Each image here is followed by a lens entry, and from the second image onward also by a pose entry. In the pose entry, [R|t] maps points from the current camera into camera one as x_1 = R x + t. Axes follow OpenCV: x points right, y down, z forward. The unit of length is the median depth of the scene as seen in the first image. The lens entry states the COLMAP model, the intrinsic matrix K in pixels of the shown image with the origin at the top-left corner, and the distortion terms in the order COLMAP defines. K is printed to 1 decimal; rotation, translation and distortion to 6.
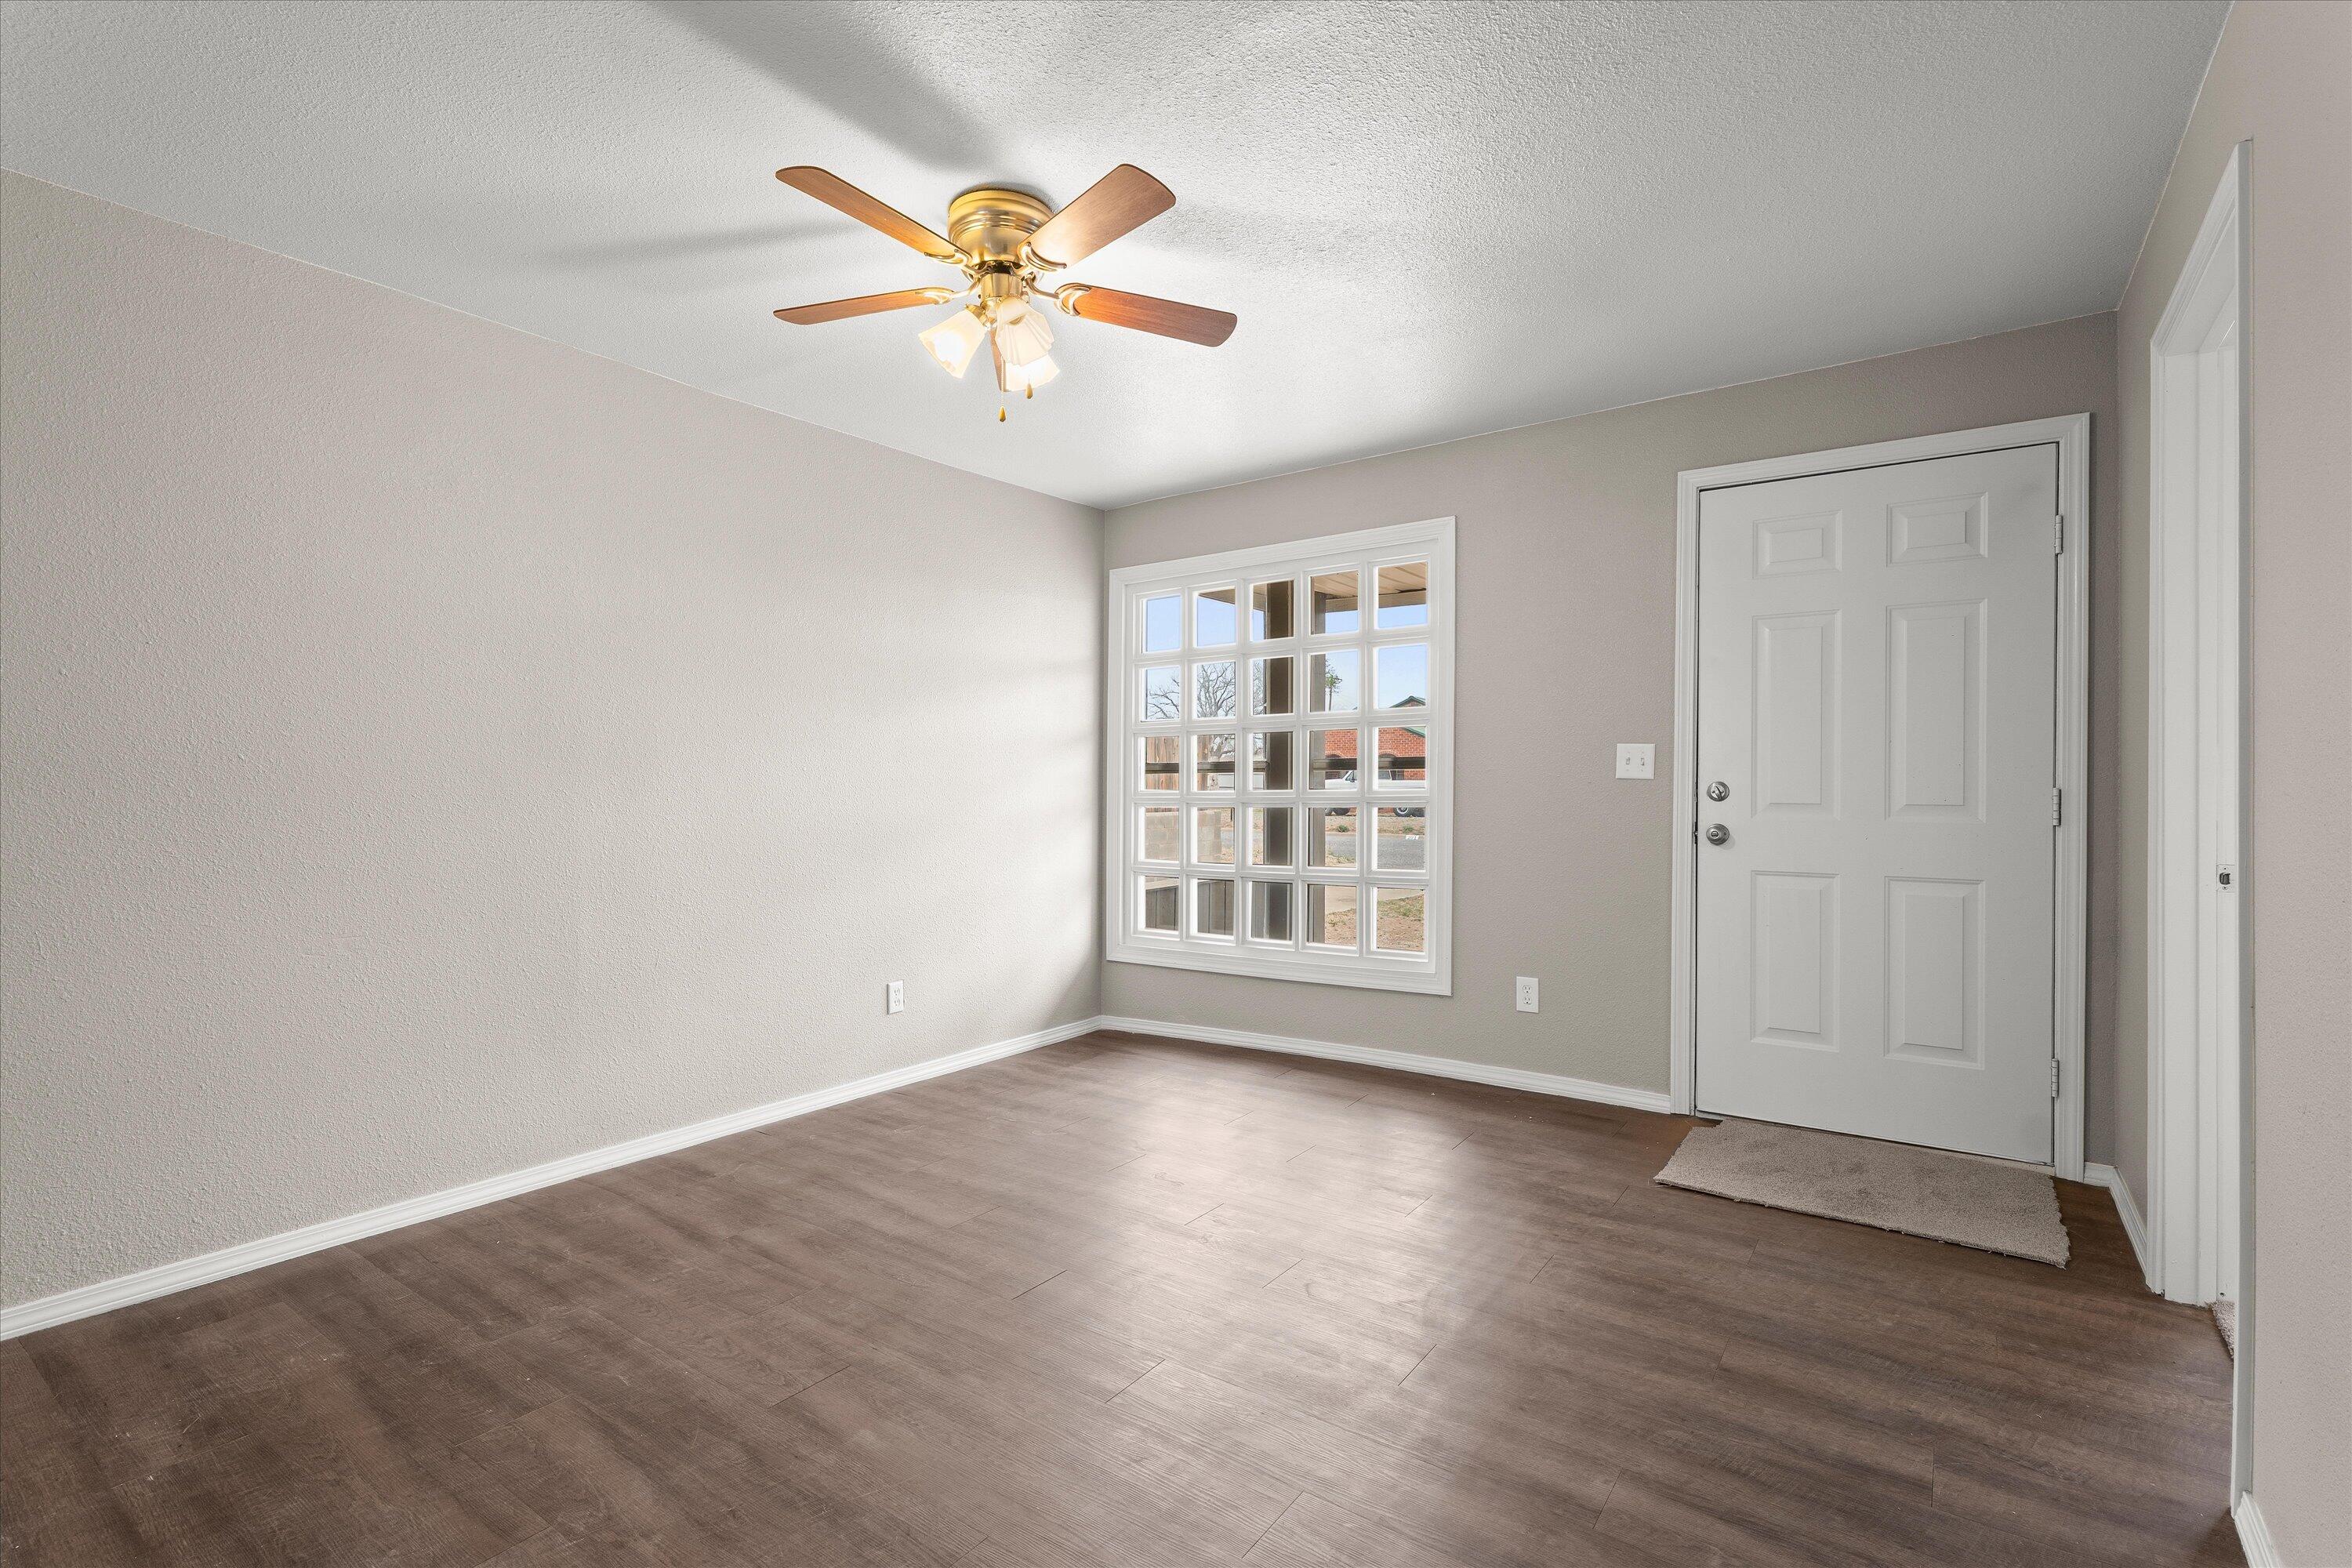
lens RADIAL K [[1107.1, 0, 1176.0], [0, 1107.1, 784.0], [0, 0, 1]] dist [0.002170, 0.000216]
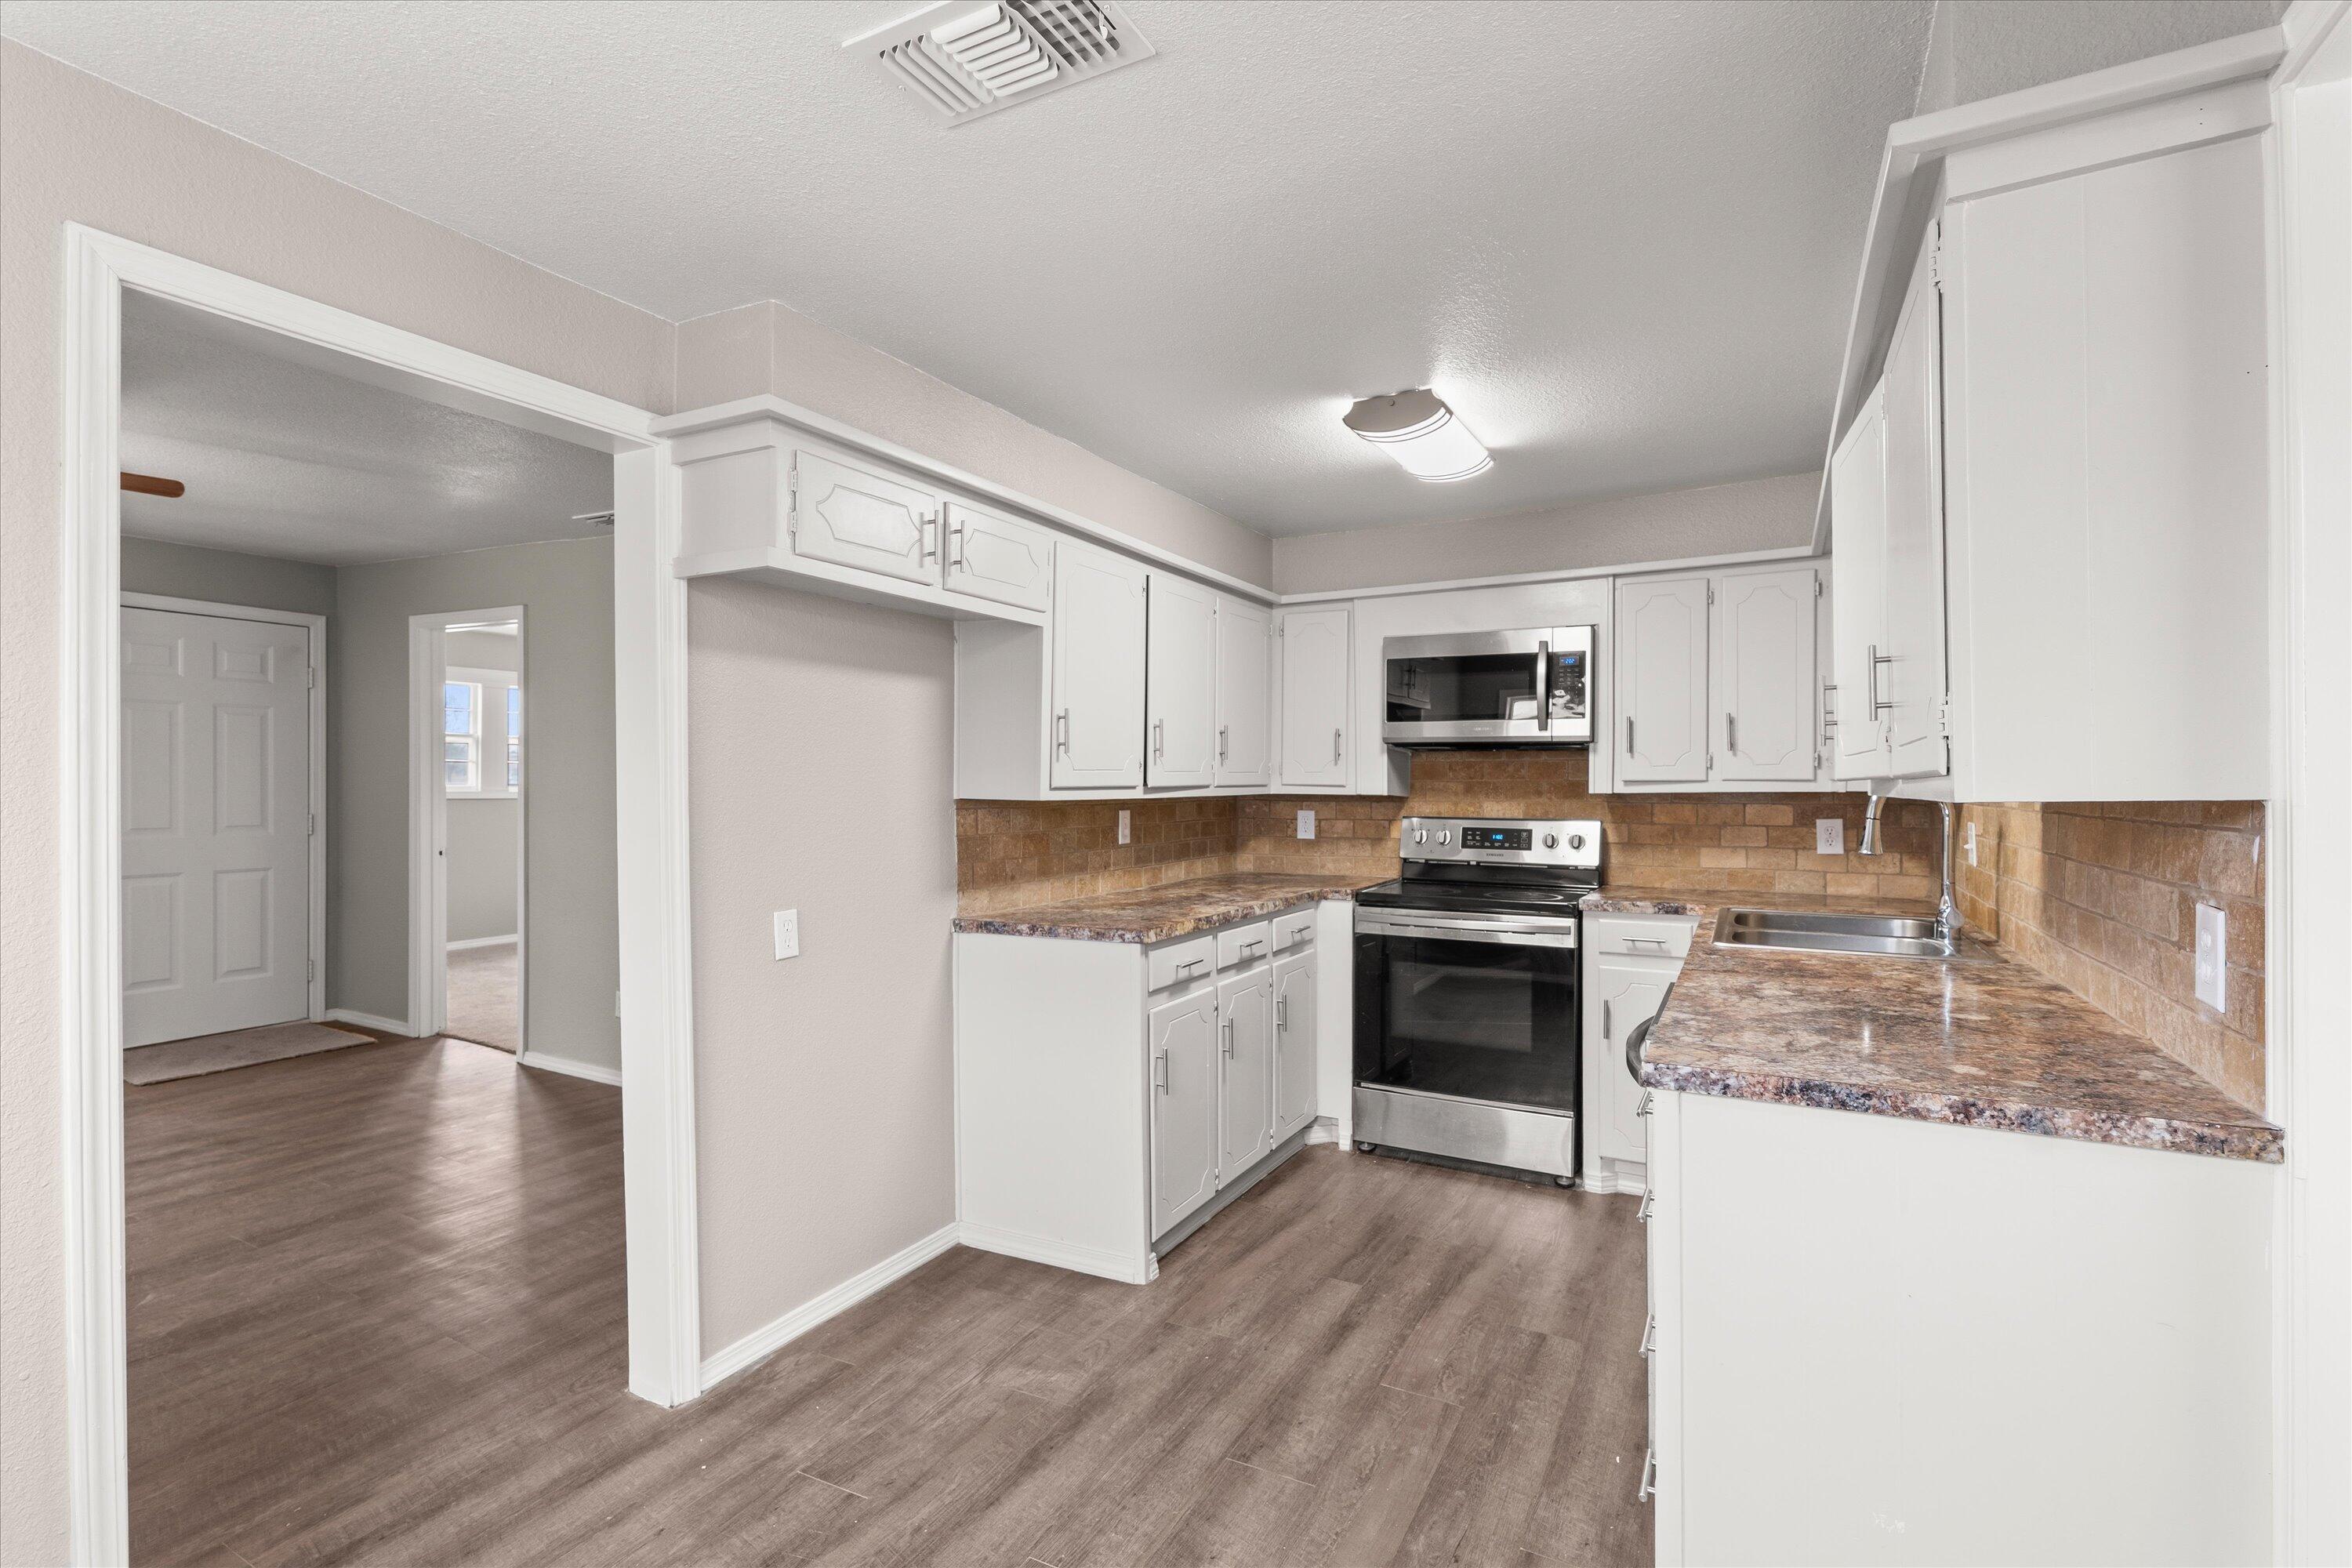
lens RADIAL K [[1091.9, 0, 1171.0], [0, 1091.9, 779.8], [0, 0, 1]] dist [0.000586, 0.000588]
pose [[-0.127070, -0.006515, 0.991872, -1.086838], [0.001194, 0.999977, 0.006721, -0.057671], [-0.991893, 0.002039, -0.127059, -0.177496]]
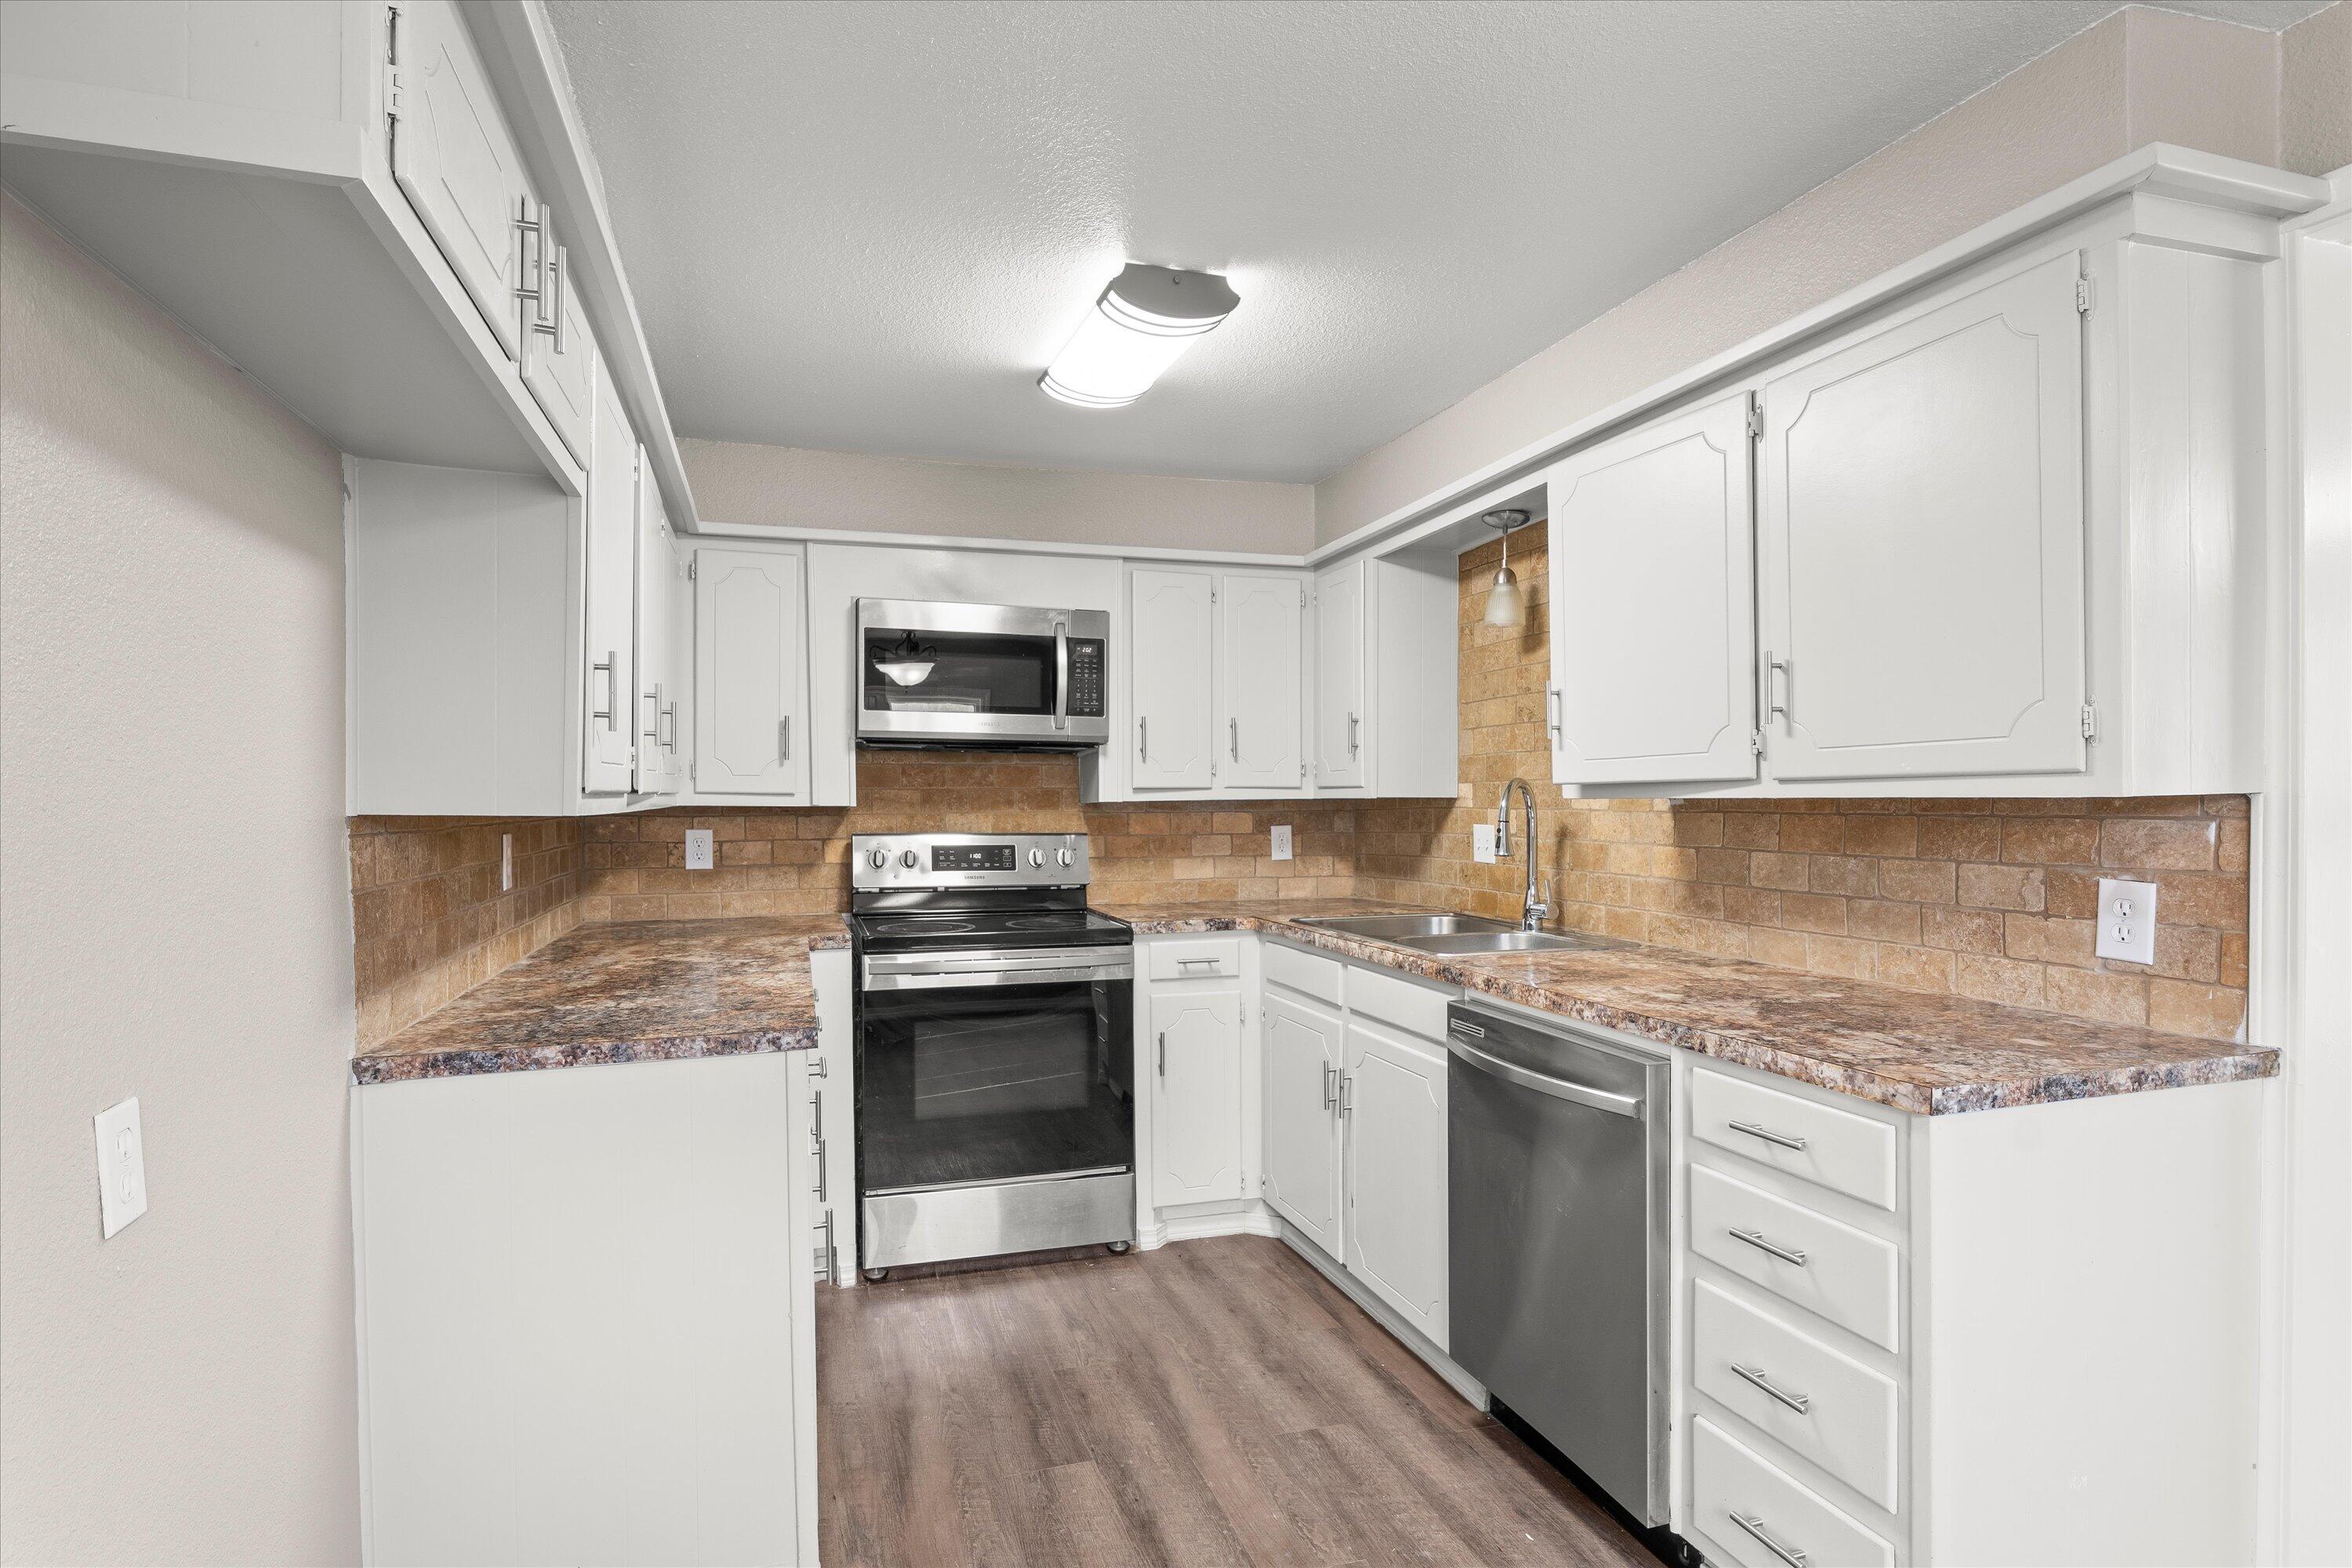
lens RADIAL K [[1181.2, 0, 1177.8], [0, 1181.2, 810.7], [0, 0, 1]] dist [0.002124, 0.000486]
pose [[-0.803905, -0.015093, 0.594567, -0.712527], [-0.004580, 0.999805, 0.019188, -0.048474], [-0.594741, 0.012703, -0.803817, 0.081035]]
